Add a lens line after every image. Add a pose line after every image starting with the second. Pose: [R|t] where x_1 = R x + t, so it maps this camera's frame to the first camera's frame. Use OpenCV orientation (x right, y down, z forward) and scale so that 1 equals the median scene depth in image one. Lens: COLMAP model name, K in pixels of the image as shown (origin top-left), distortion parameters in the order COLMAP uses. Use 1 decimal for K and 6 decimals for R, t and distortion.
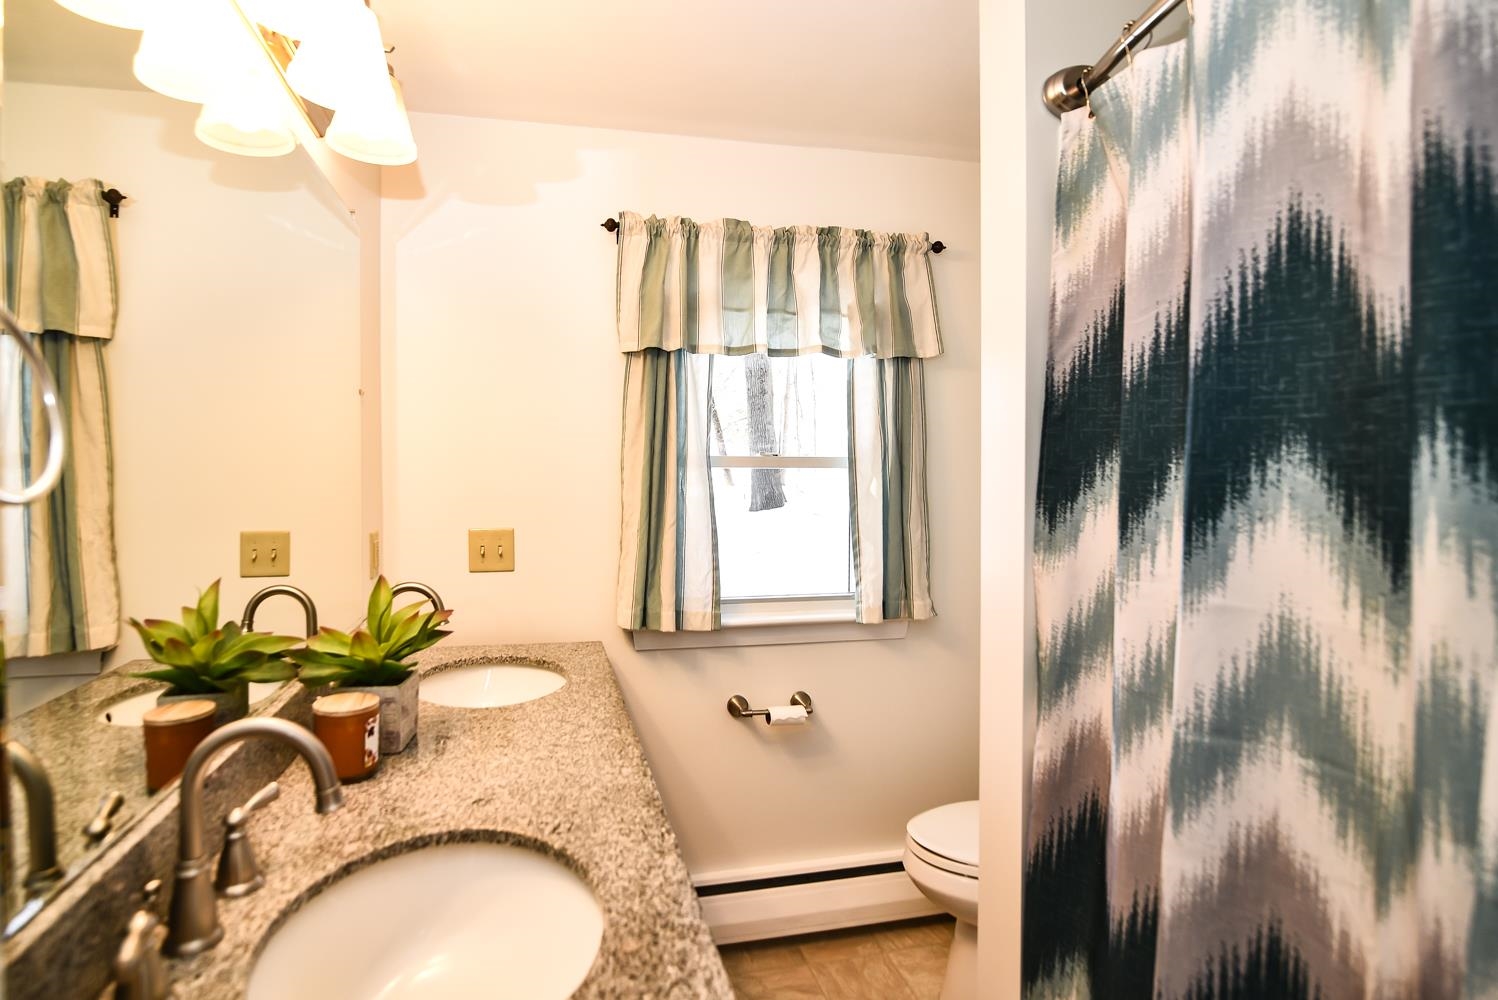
lens RADIAL K [[686.0, 0, 744.9], [0, 686.0, 502.1], [0, 0, 1]] dist [-0.018769, 0.000443]
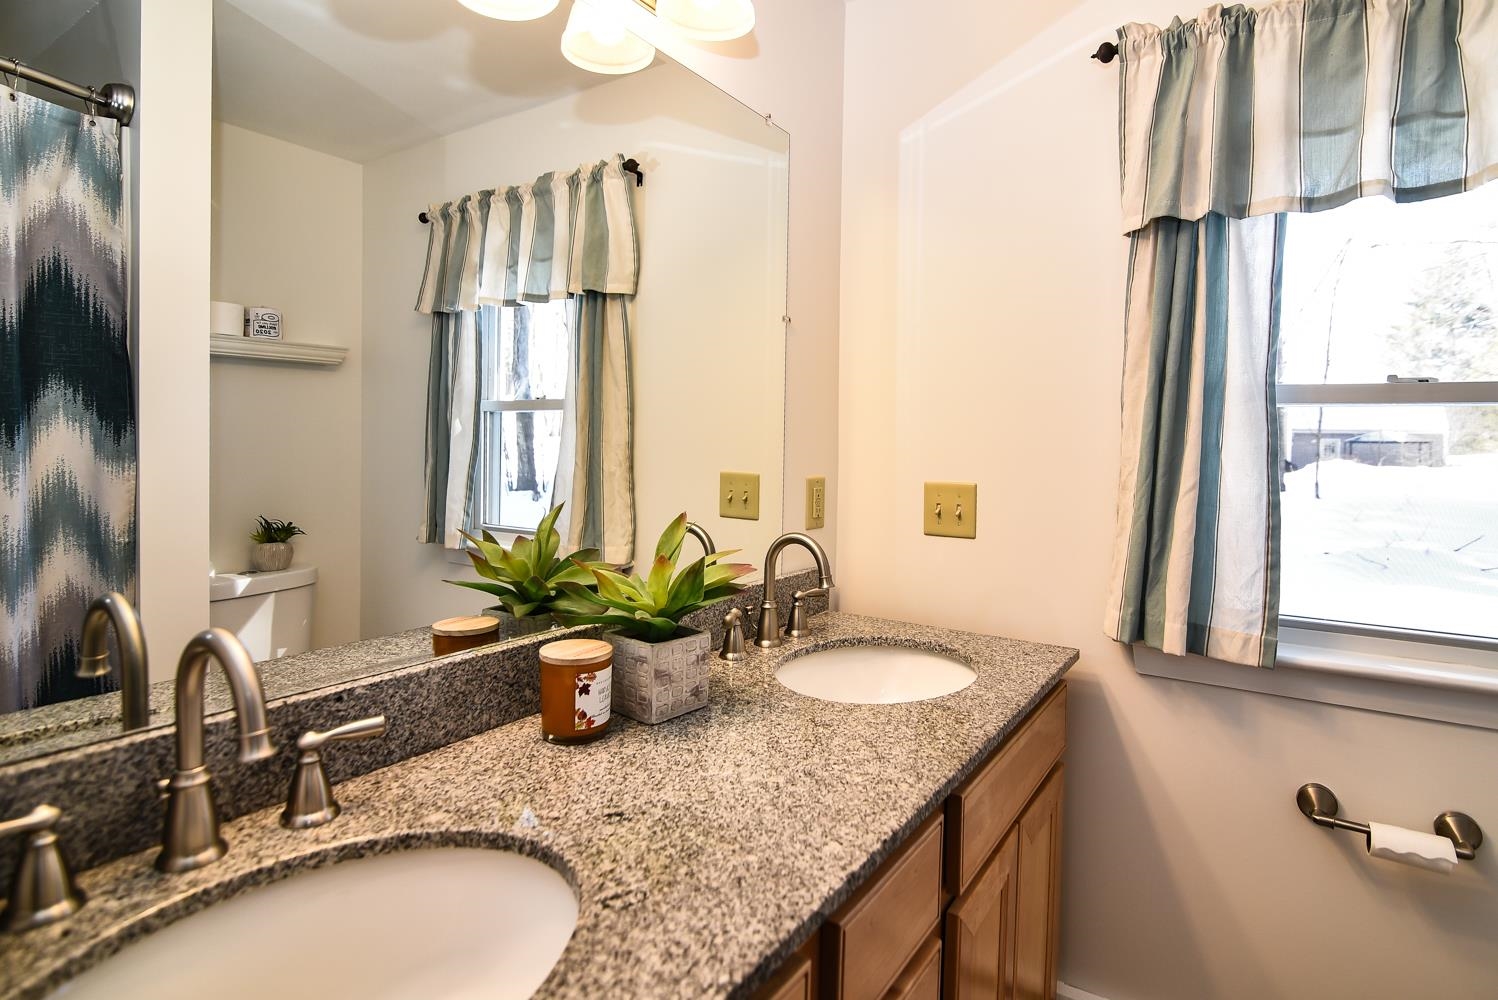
lens RADIAL K [[783.7, 0, 750.5], [0, 783.7, 464.3], [0, 0, 1]] dist [-0.019001, -0.001963]
pose [[0.709827, 0.036518, -0.703429, 0.115385], [-0.038646, 0.999170, 0.012874, 0.015456], [0.703315, 0.018047, 0.710649, 0.190707]]
